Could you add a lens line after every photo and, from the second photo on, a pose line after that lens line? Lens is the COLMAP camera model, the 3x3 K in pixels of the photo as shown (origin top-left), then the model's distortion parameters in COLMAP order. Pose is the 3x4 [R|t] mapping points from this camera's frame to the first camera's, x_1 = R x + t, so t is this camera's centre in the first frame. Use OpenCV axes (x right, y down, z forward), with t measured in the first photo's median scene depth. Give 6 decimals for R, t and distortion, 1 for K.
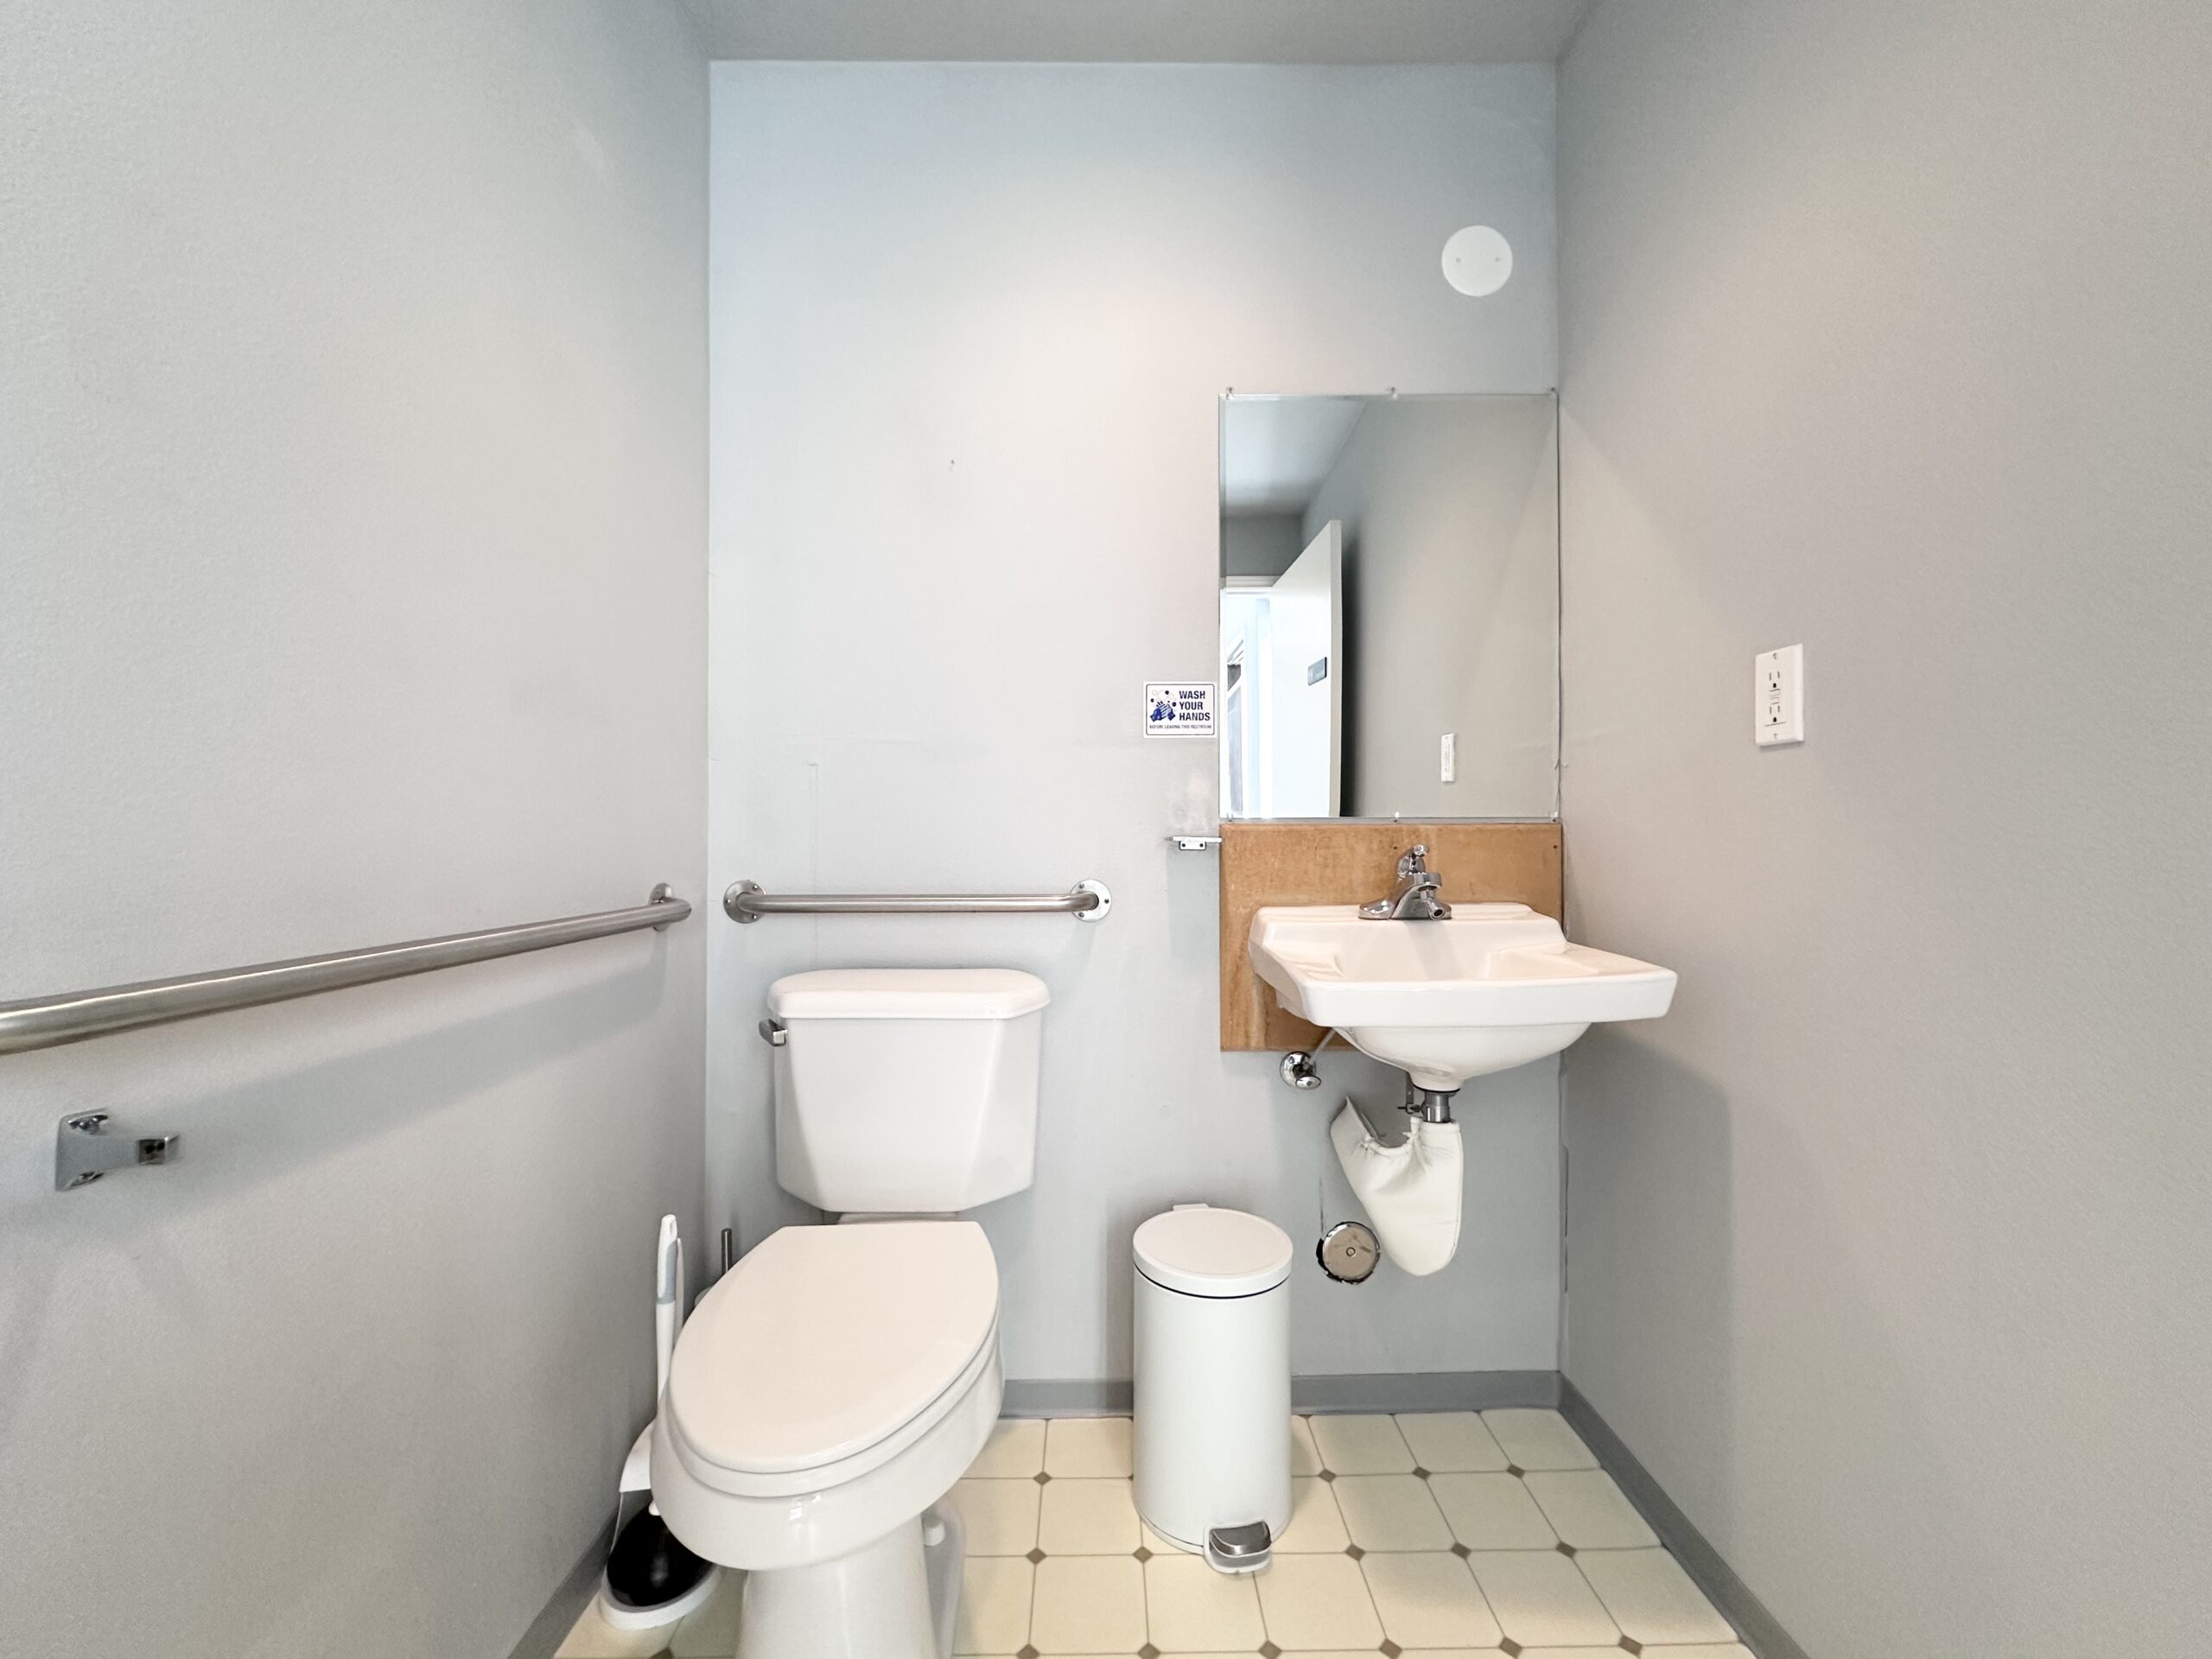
lens RADIAL K [[881.8, 0, 1106.7], [0, 881.8, 829.5], [0, 0, 1]] dist [-0.005414, 0.001343]
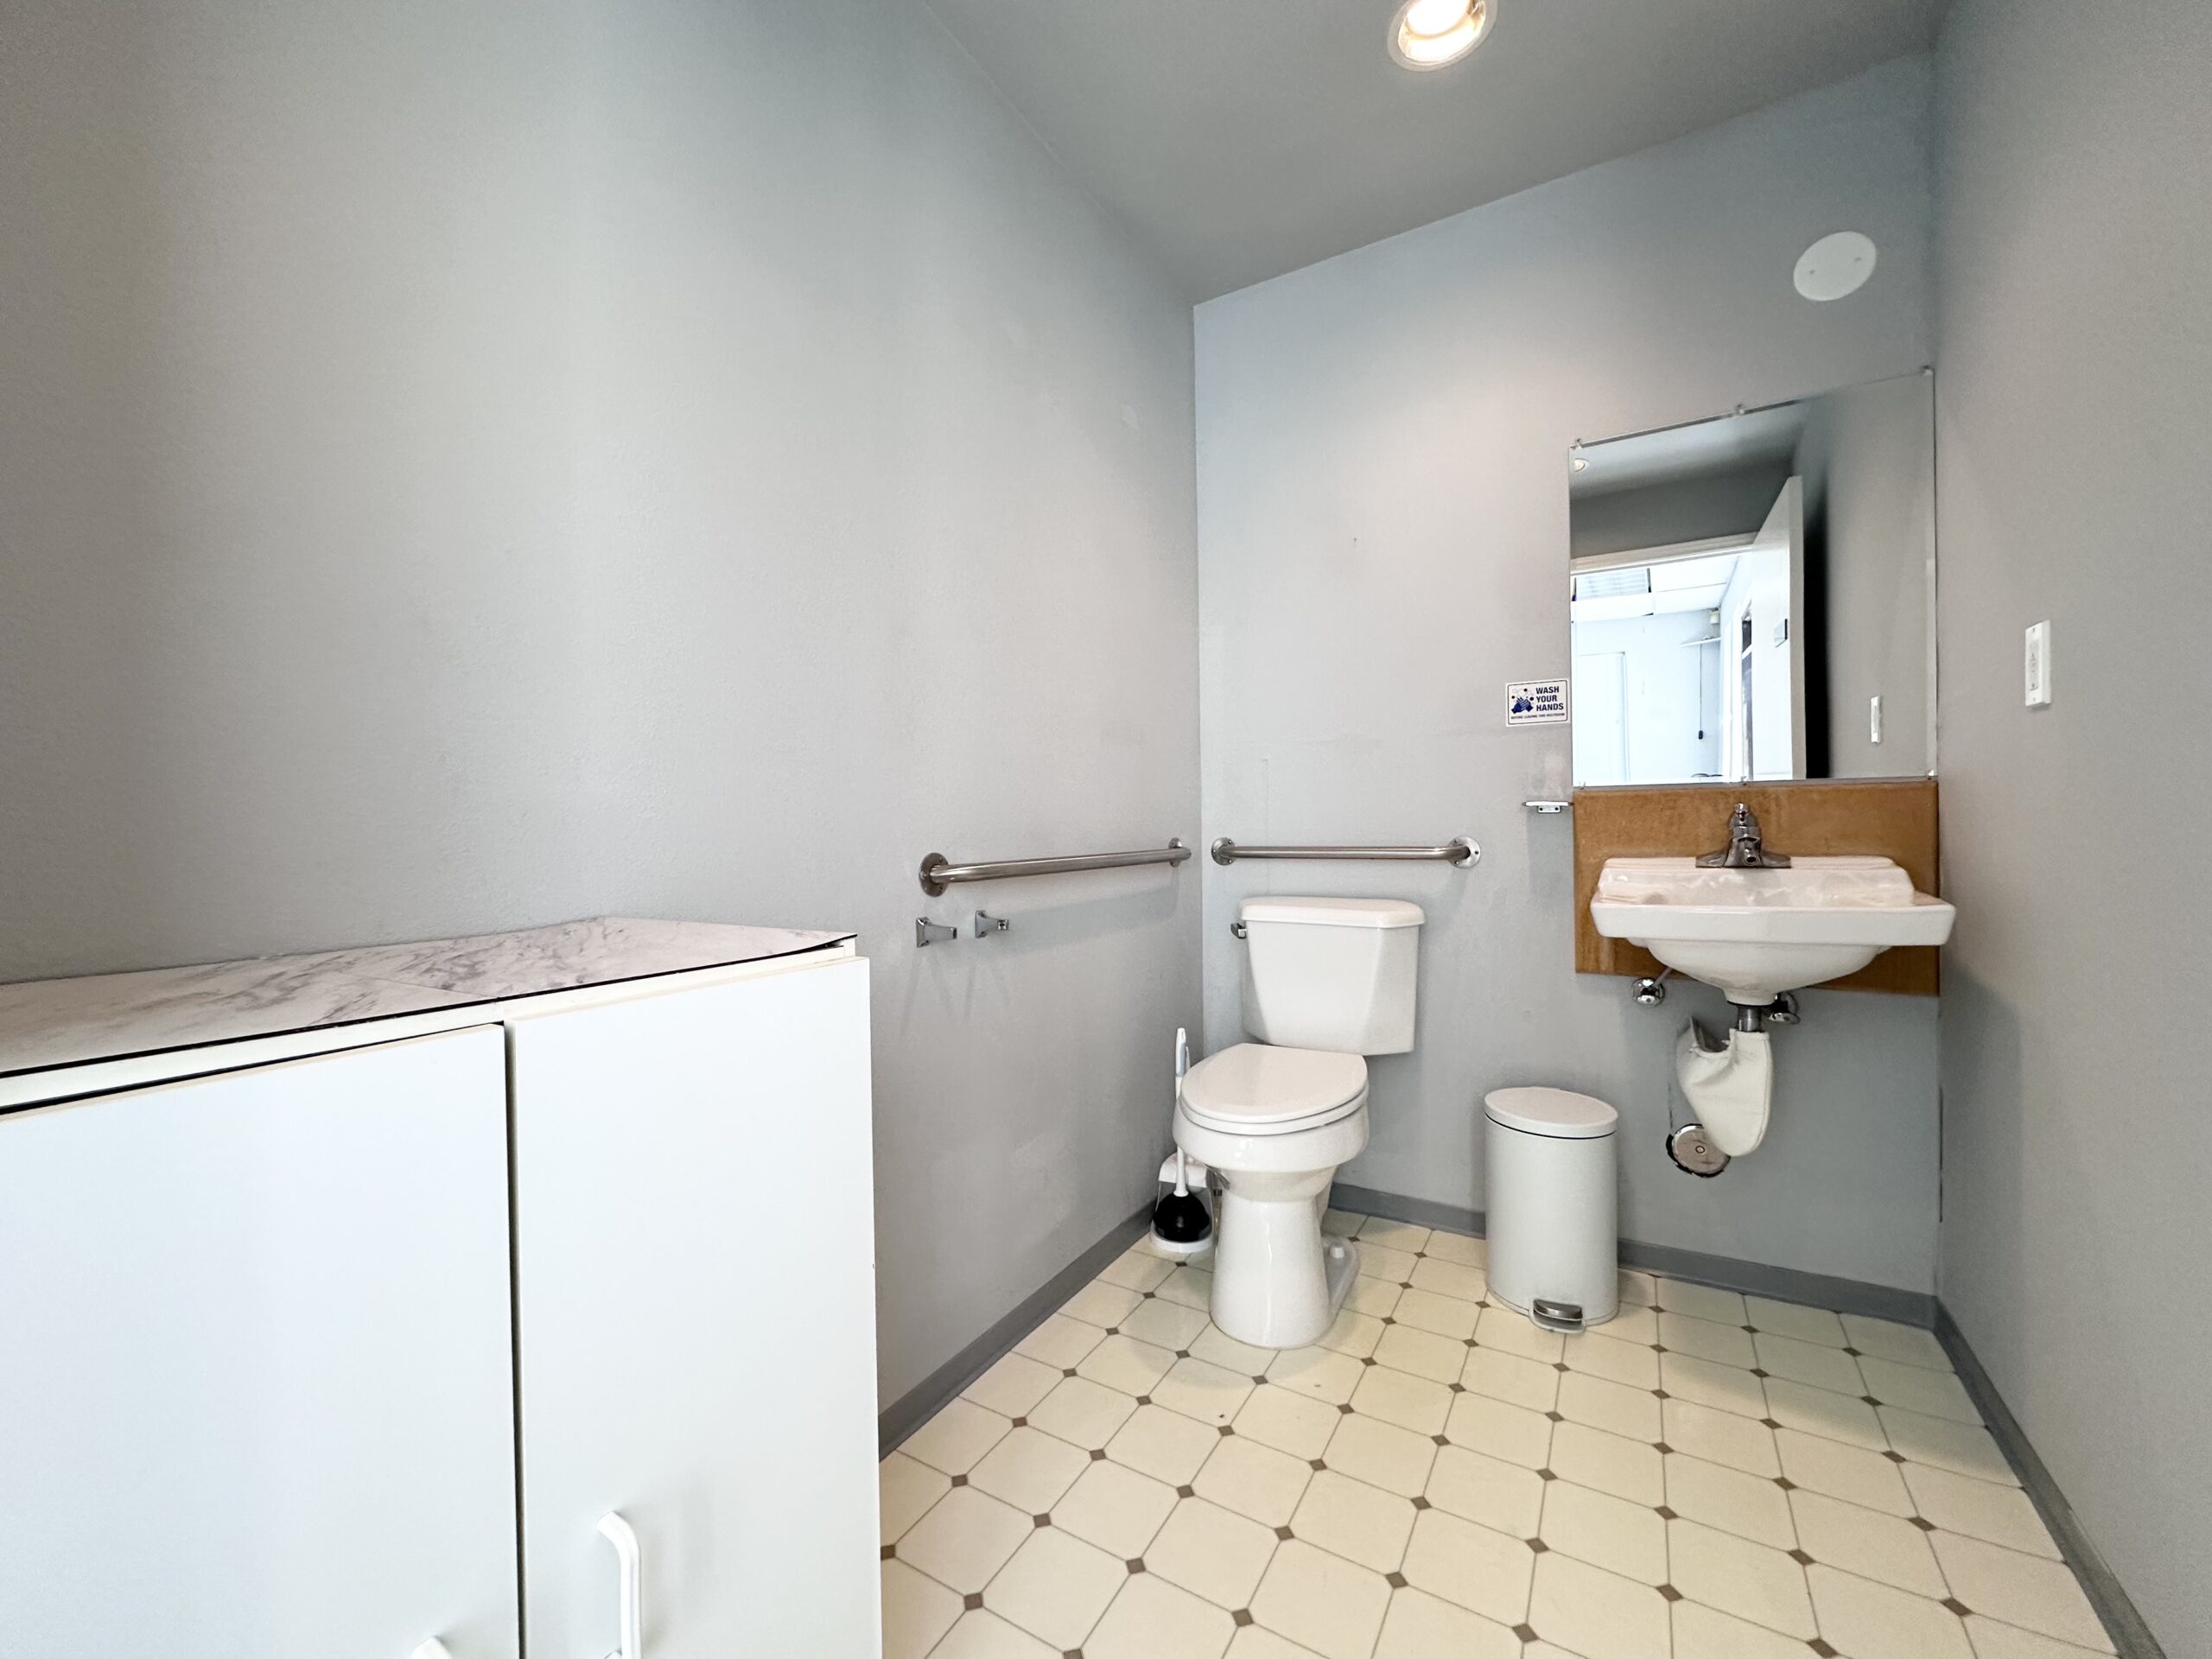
lens RADIAL K [[881.8, 0, 1105.8], [0, 881.8, 826.2], [0, 0, 1]] dist [-0.005414, 0.001343]
pose [[0.851923, -0.008651, -0.523595, 0.222415], [0.018080, 0.999753, 0.012899, 0.015077], [0.523354, -0.020456, 0.851870, -0.423262]]
